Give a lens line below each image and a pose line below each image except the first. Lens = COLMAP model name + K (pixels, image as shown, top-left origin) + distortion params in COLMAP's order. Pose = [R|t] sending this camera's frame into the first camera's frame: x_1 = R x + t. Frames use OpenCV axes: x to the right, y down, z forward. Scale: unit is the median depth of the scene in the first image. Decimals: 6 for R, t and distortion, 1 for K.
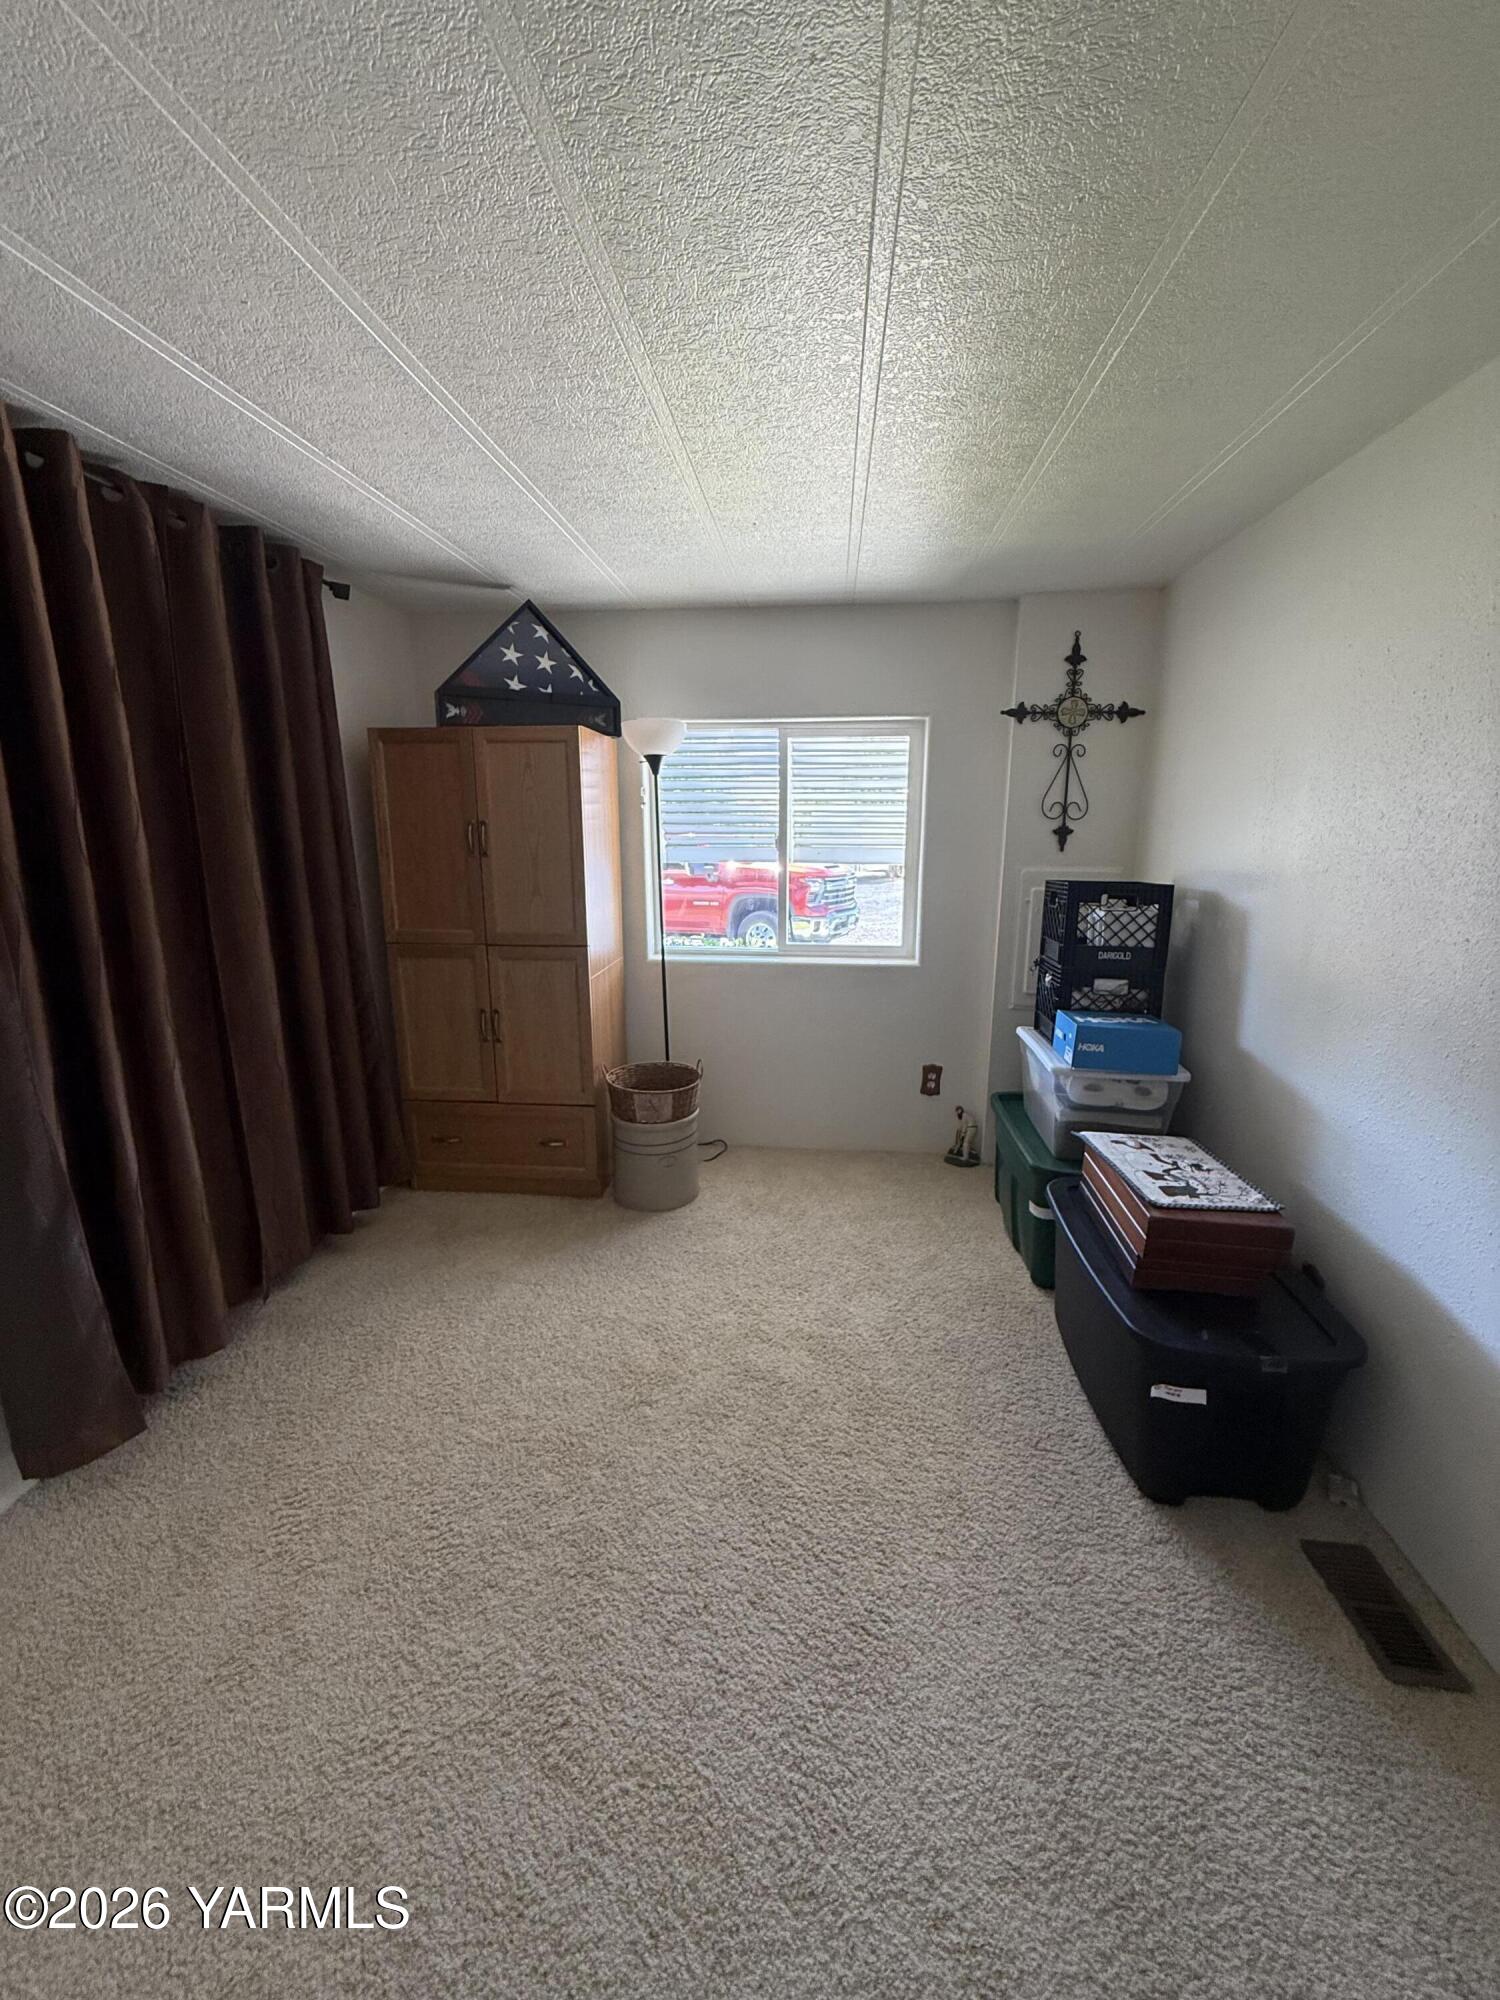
lens RADIAL K [[797.5, 0, 751.2], [0, 797.5, 994.7], [0, 0, 1]] dist [-0.001398, 0.000024]
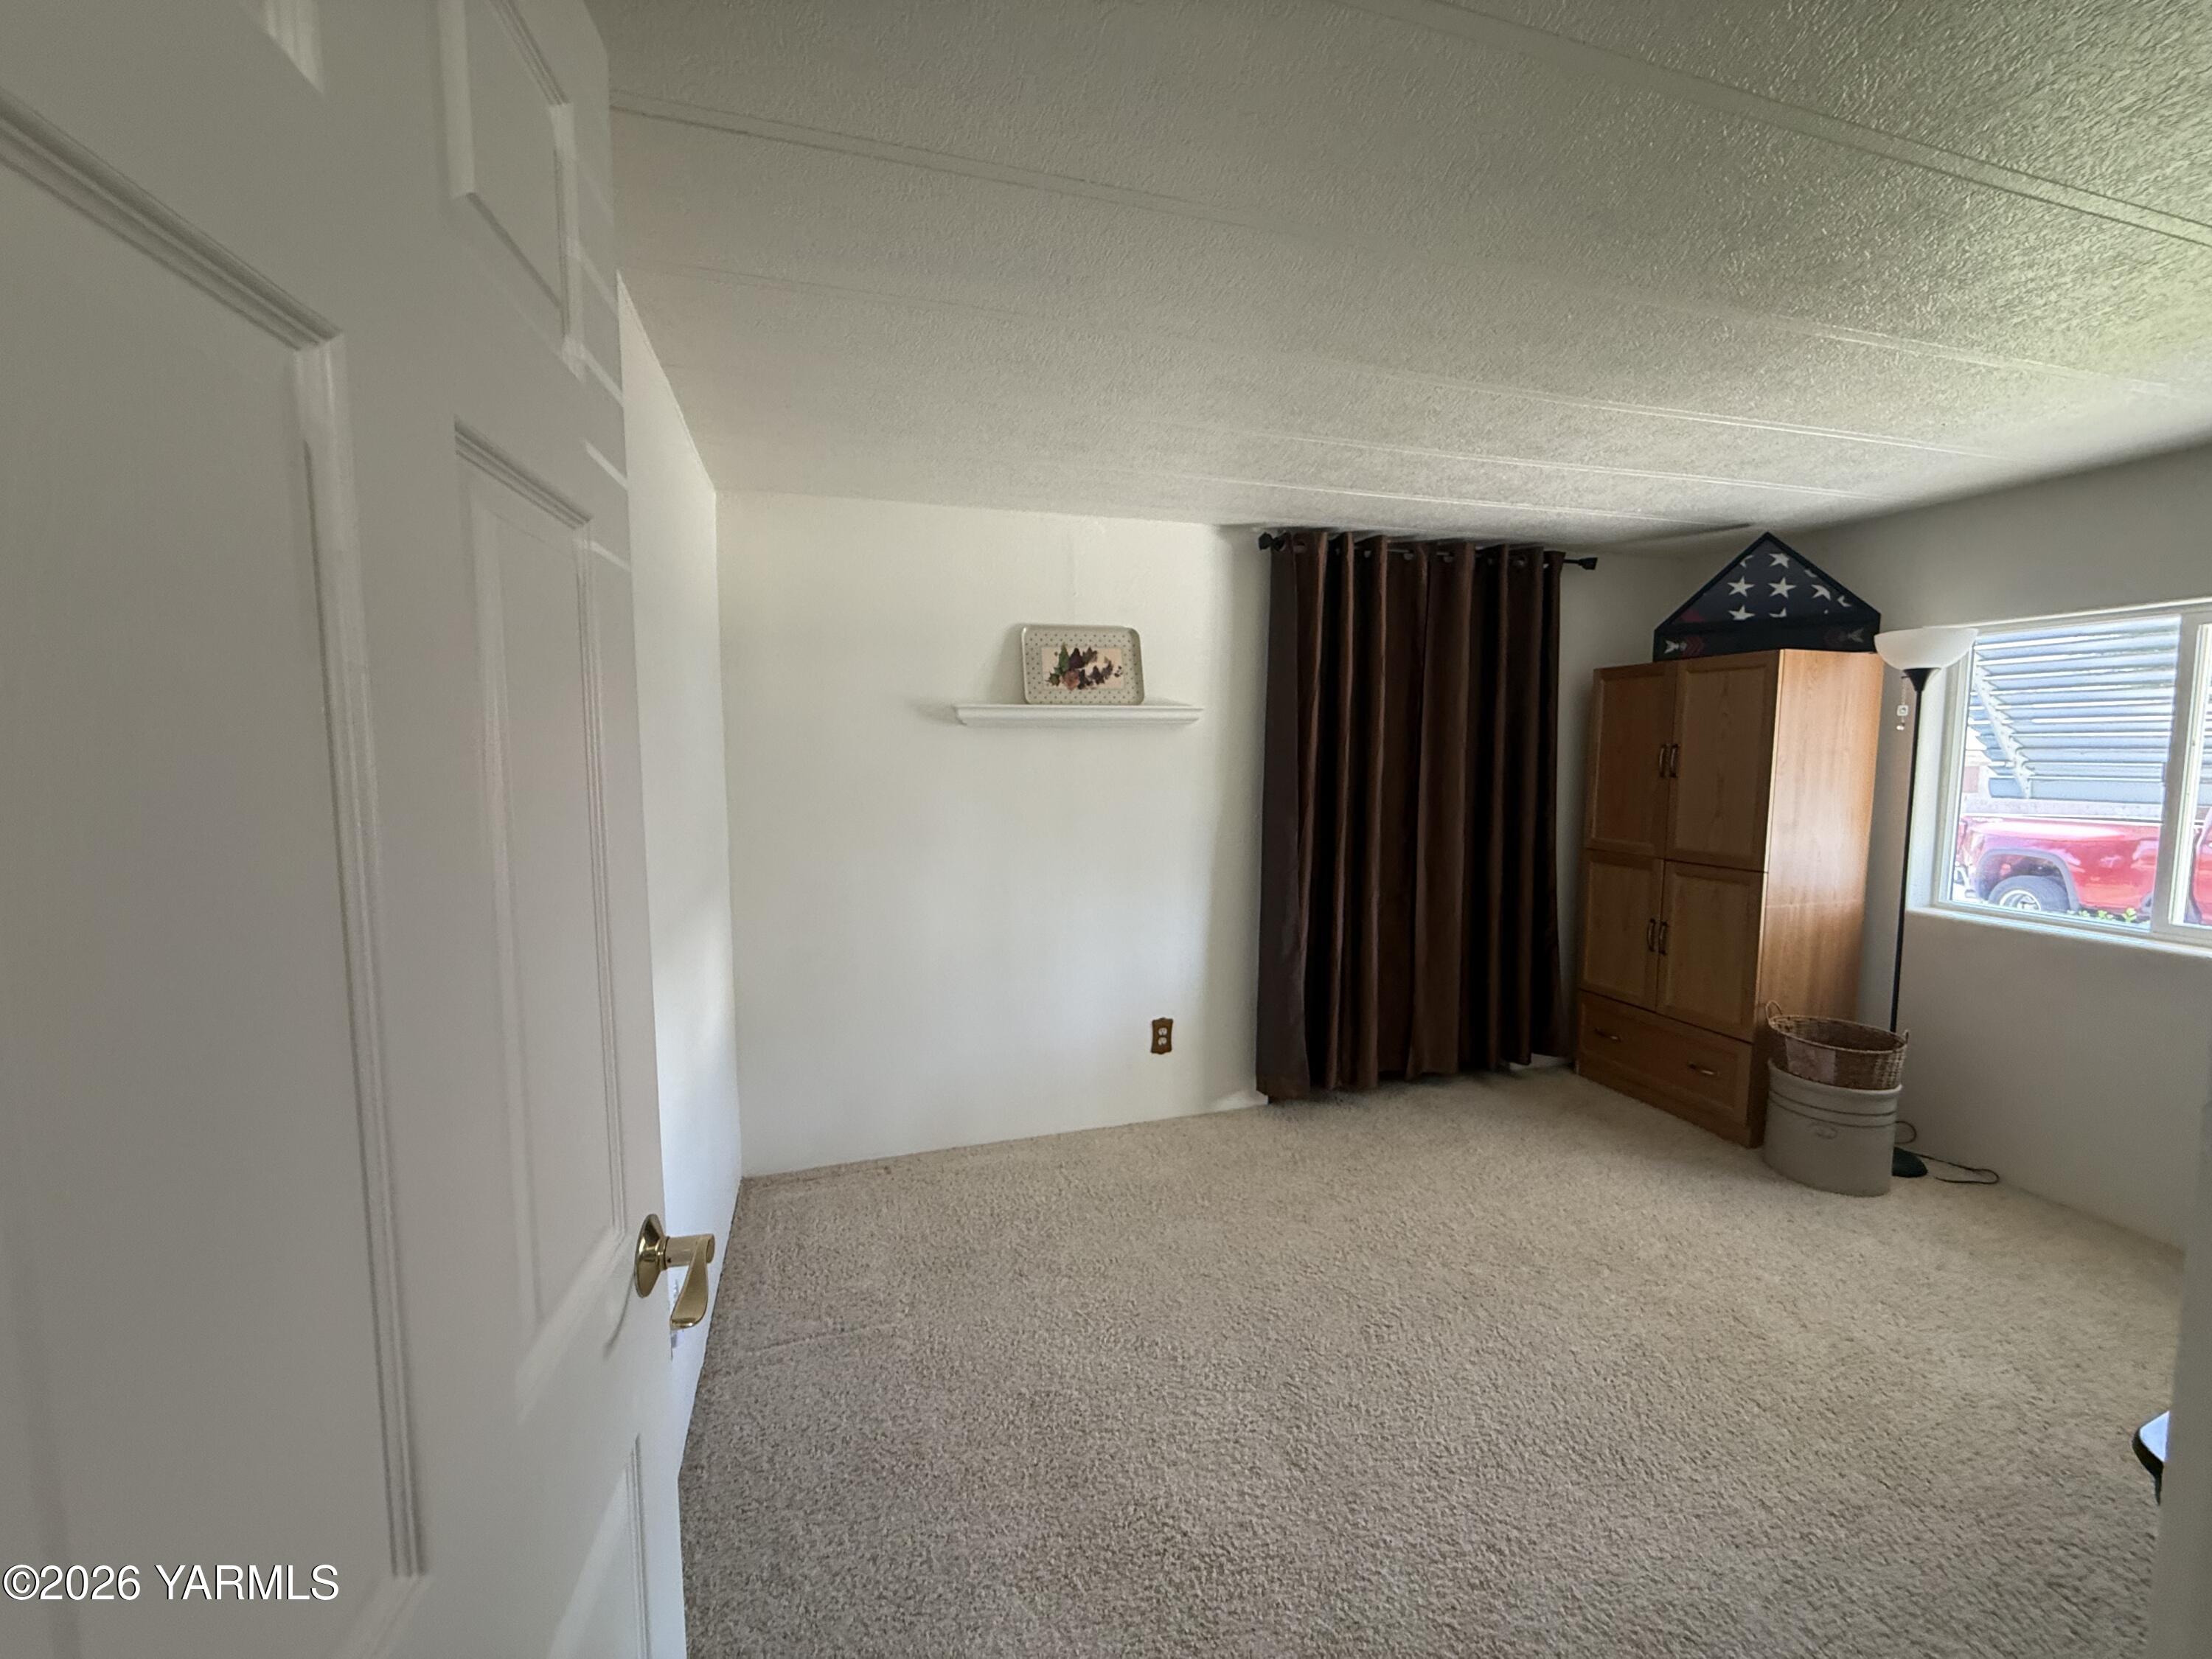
lens RADIAL K [[882.1, 0, 1103.8], [0, 882.1, 826.6], [0, 0, 1]] dist [-0.001398, 0.000024]
pose [[0.385978, 0.084053, -0.918671, 0.453388], [-0.198564, 0.980068, 0.006244, 0.035951], [0.900885, 0.180005, 0.394975, -0.142381]]
